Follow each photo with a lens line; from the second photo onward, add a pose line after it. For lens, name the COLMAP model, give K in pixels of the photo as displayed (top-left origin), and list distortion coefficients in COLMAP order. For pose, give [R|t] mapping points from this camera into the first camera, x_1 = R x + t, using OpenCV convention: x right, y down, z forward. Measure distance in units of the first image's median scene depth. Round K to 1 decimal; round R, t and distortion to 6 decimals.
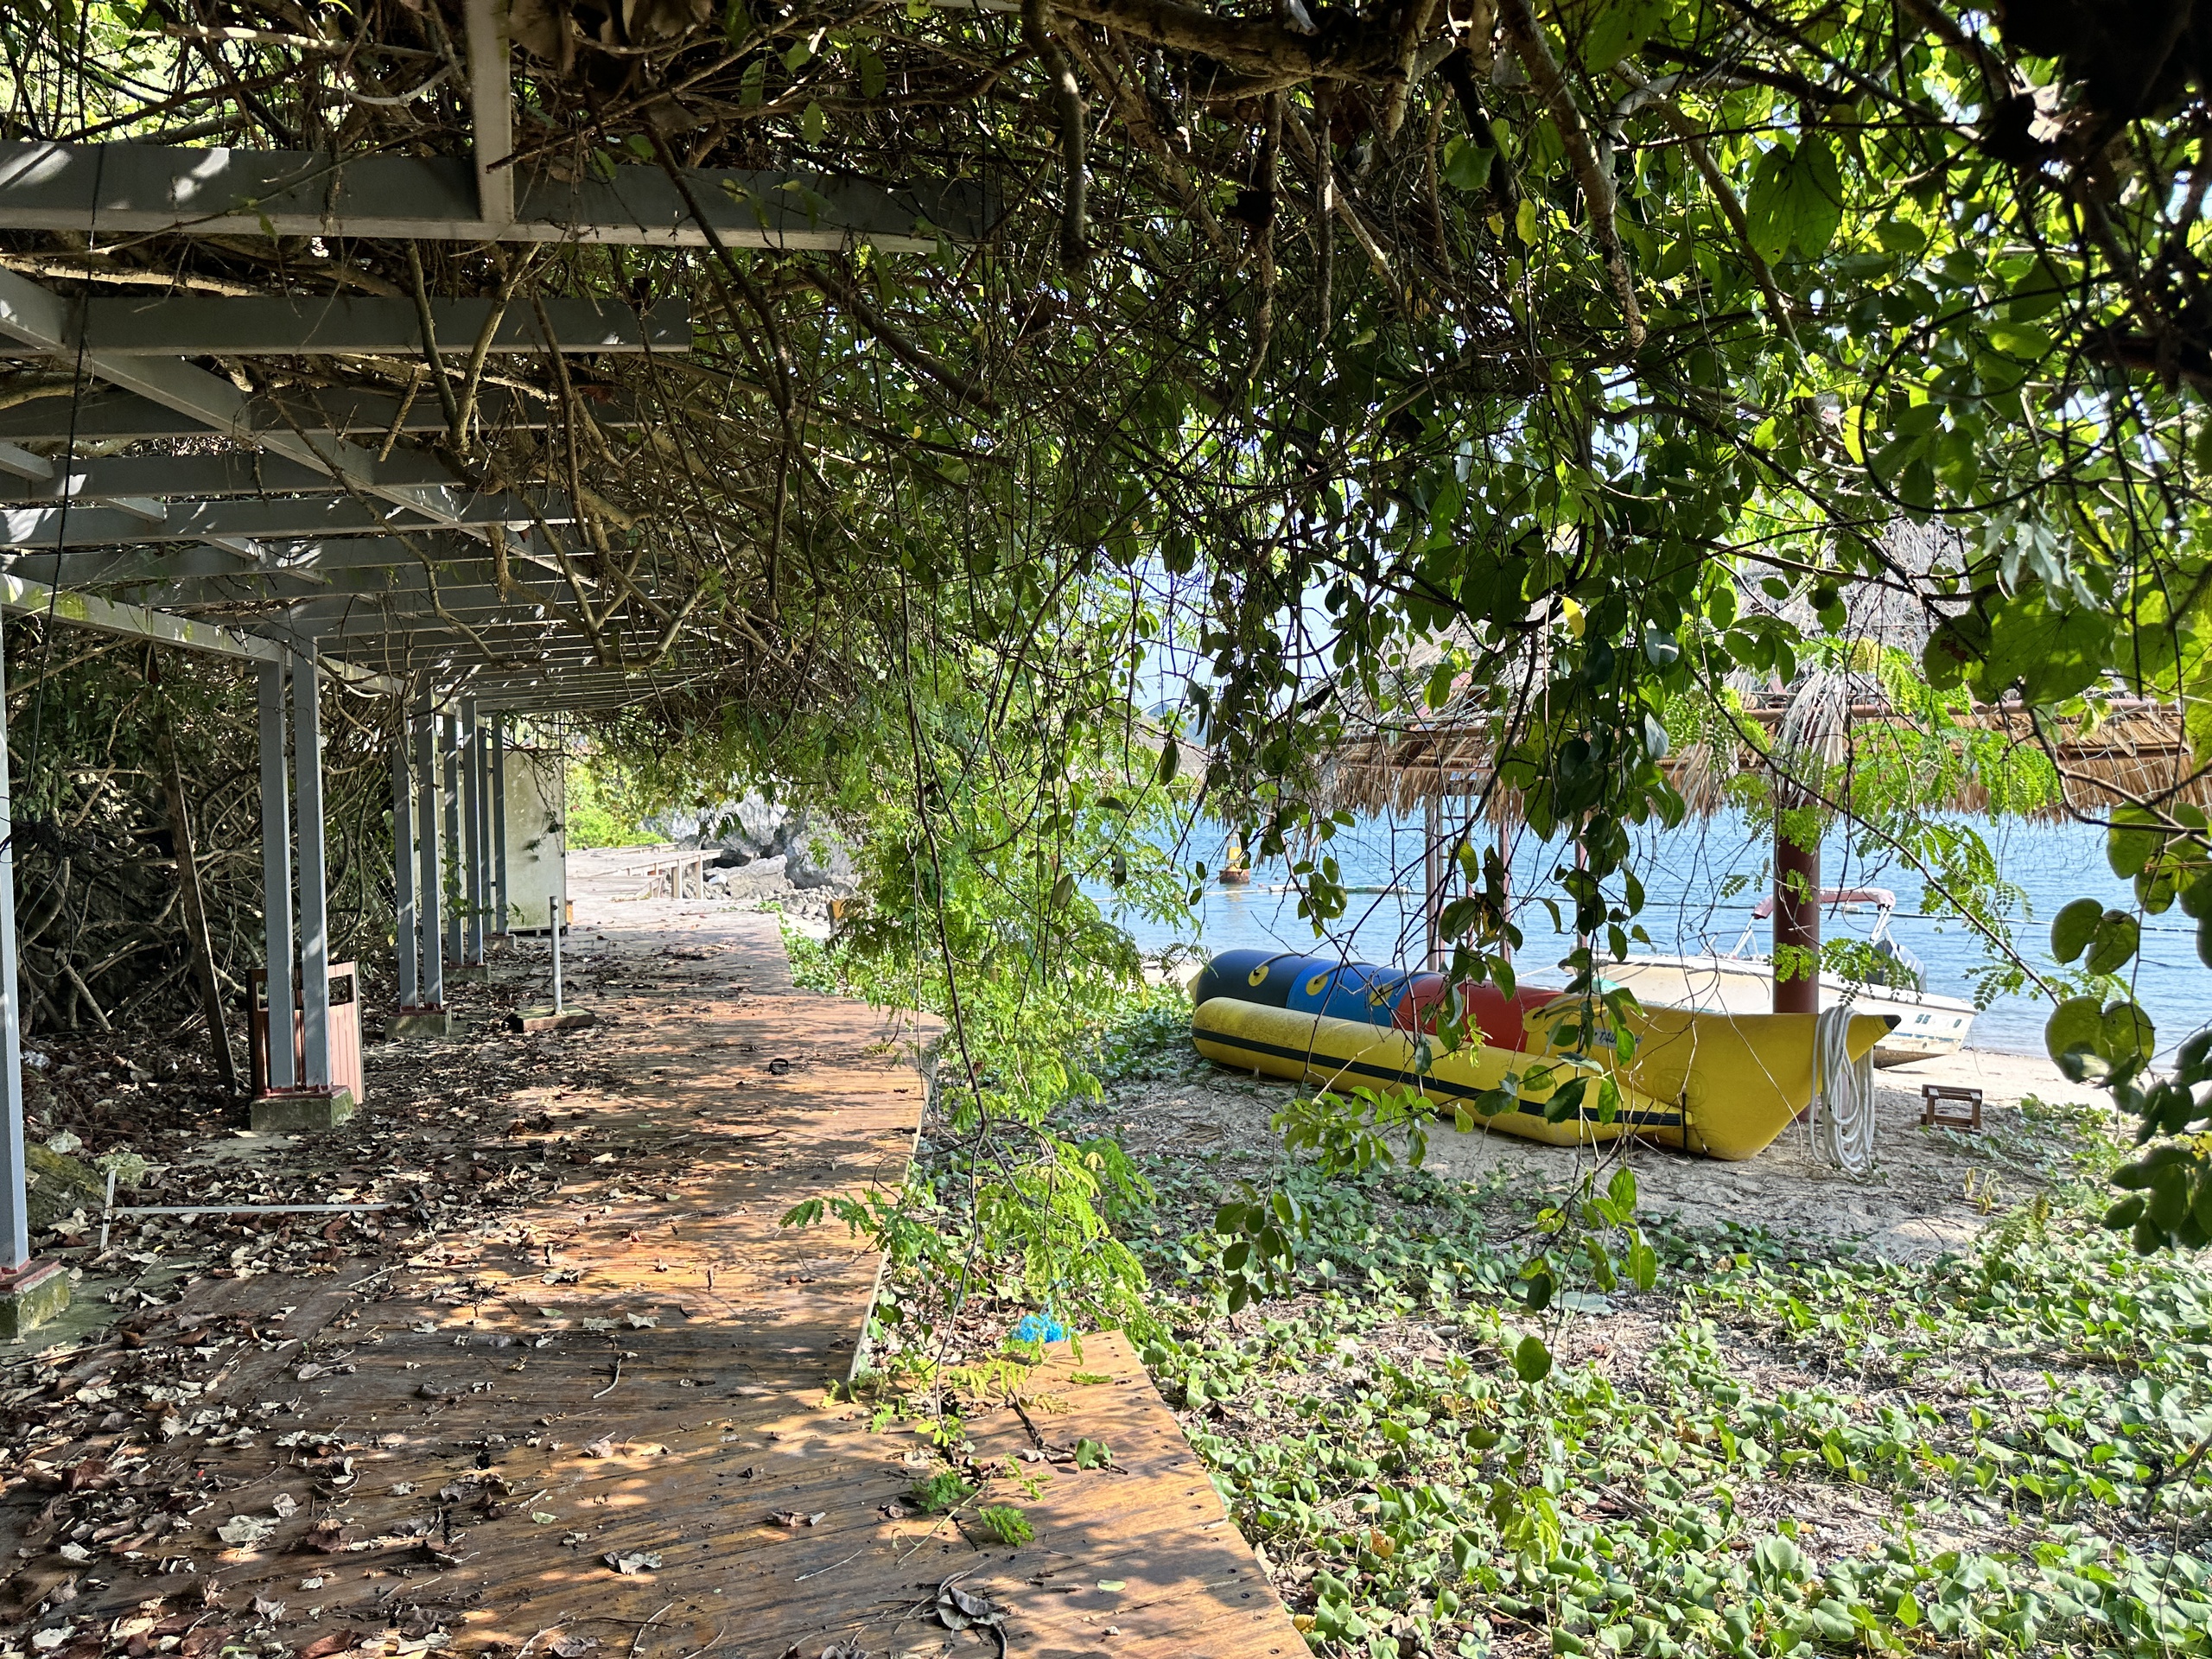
lens RADIAL K [[1543.3, 0, 1107.6], [0, 1543.3, 828.2], [0, 0, 1]] dist [0.005109, 0.001010]
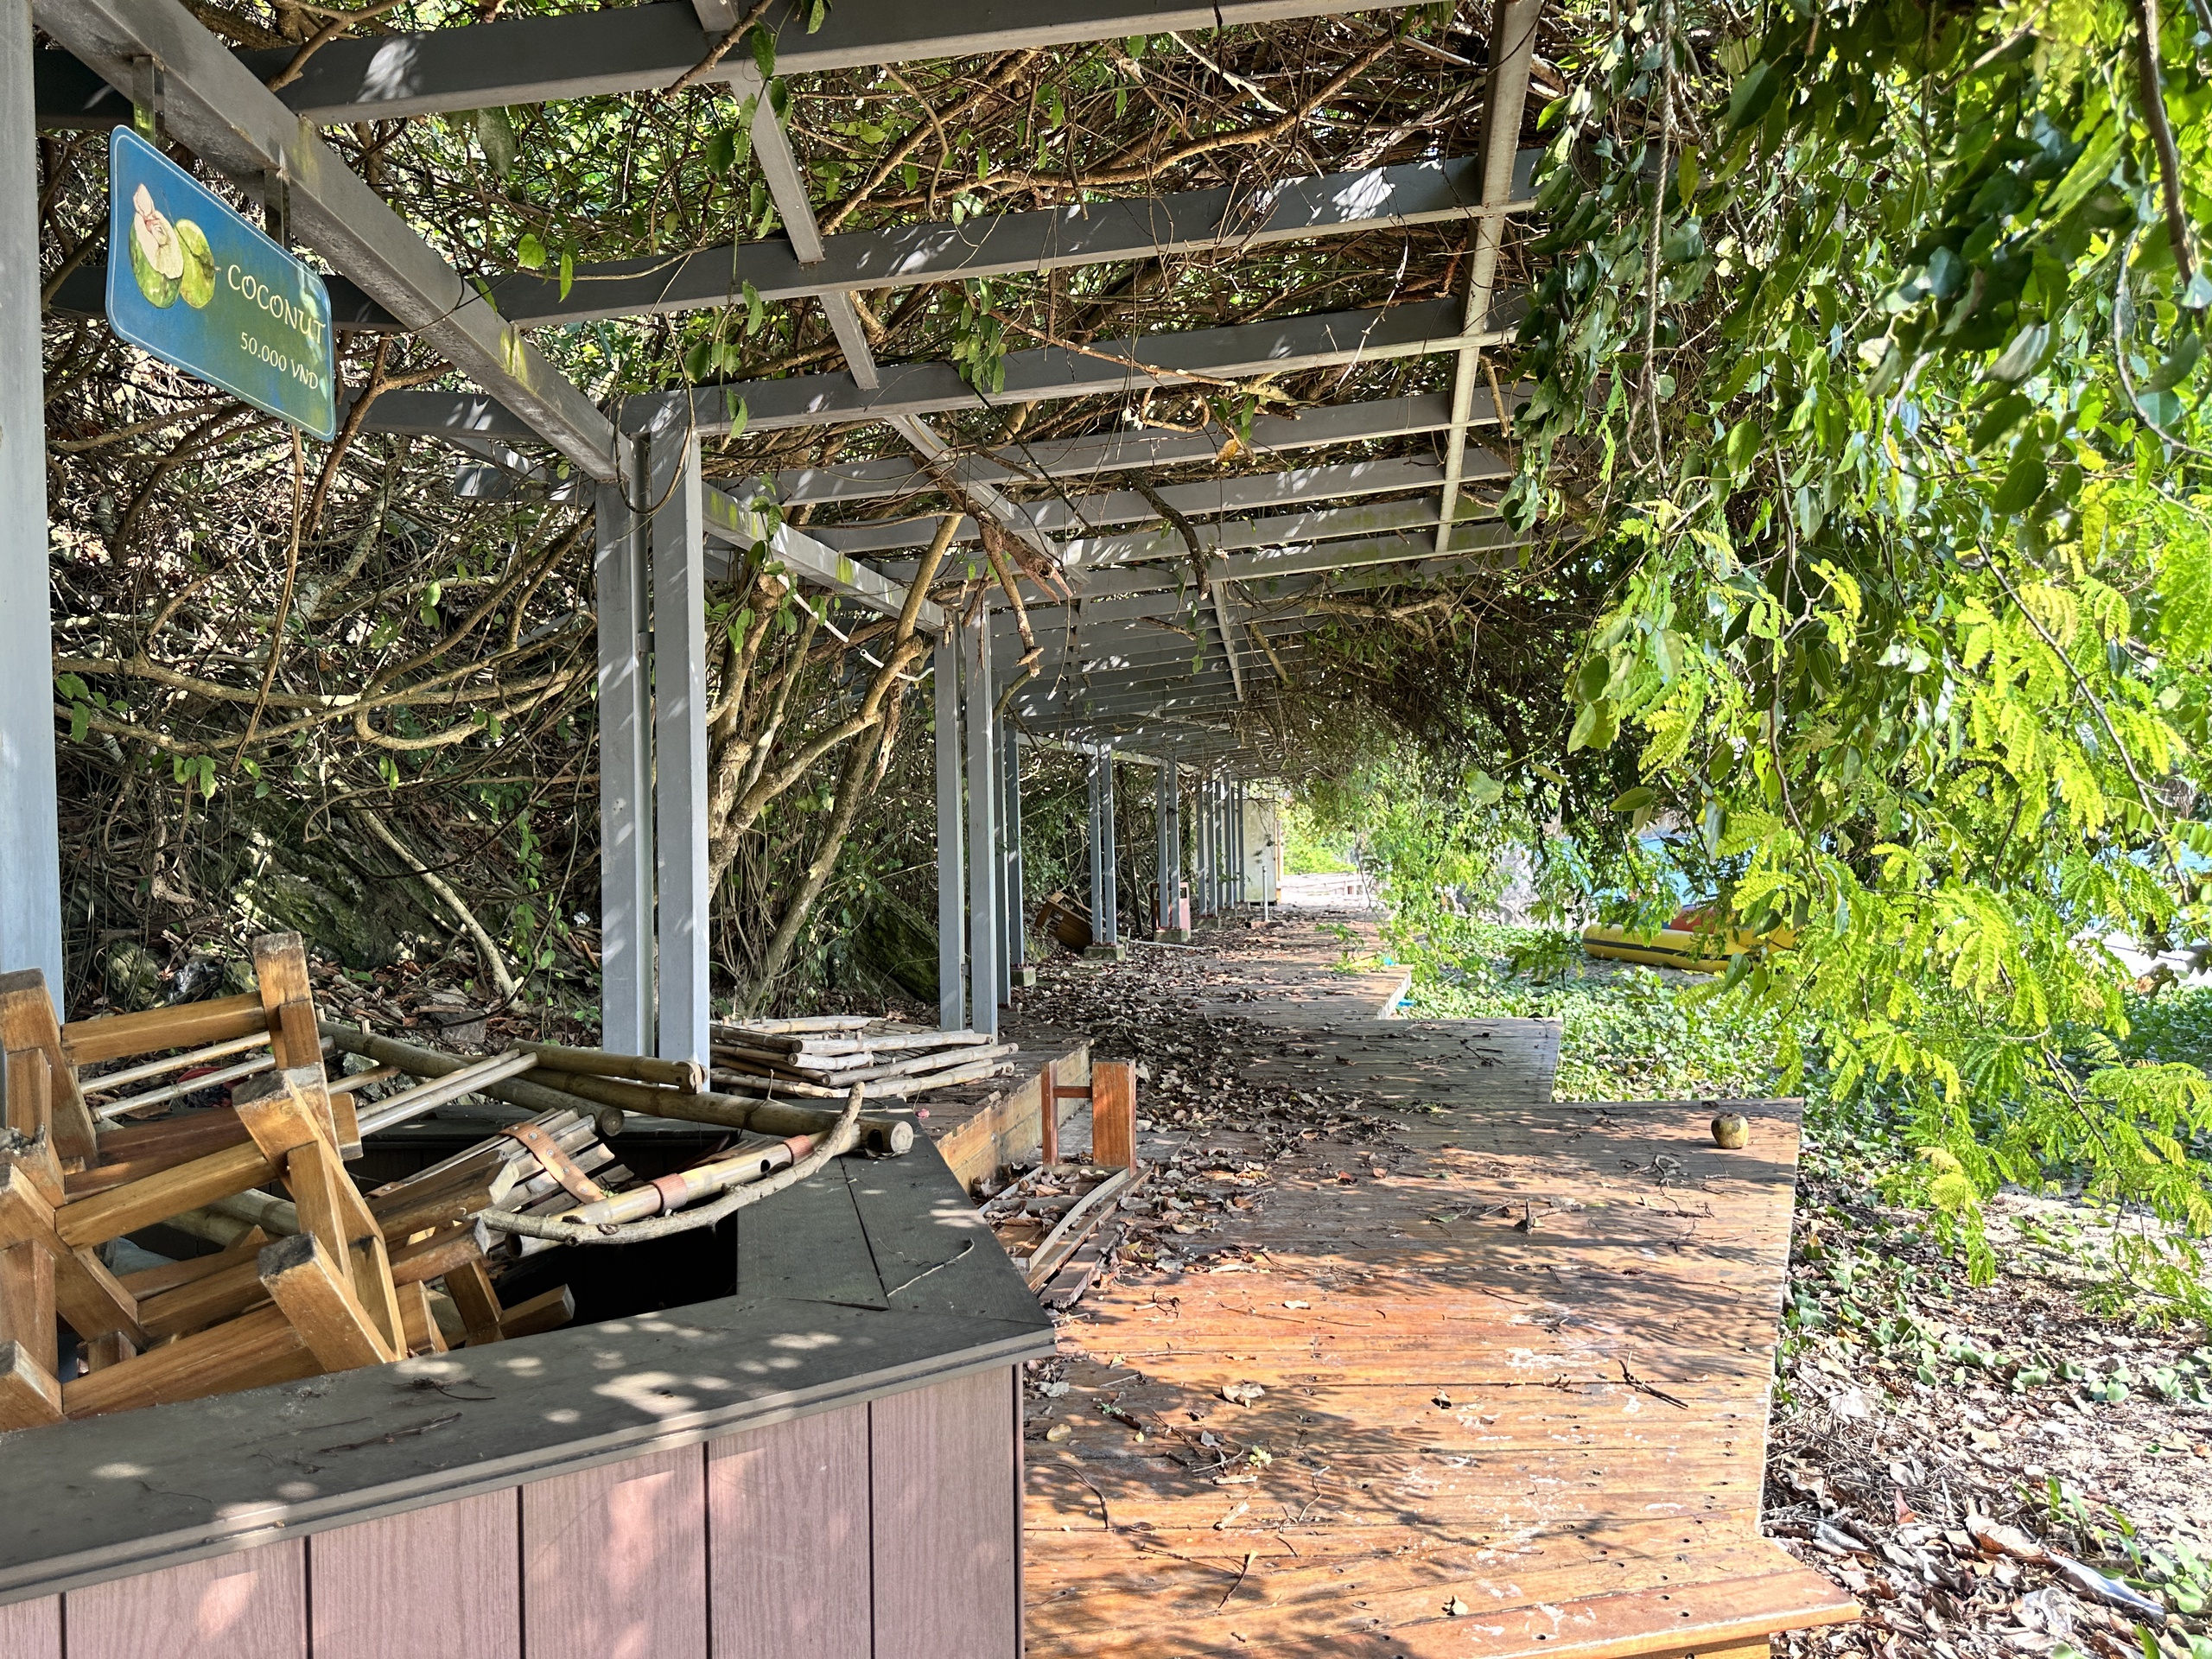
lens RADIAL K [[1543.3, 0, 1106.3], [0, 1543.3, 829.2], [0, 0, 1]] dist [0.005109, 0.001010]
pose [[0.894110, -0.011428, -0.447702, 0.344950], [-0.002106, 0.999556, -0.029720, 0.047596], [0.447843, 0.027515, 0.893689, -0.864246]]
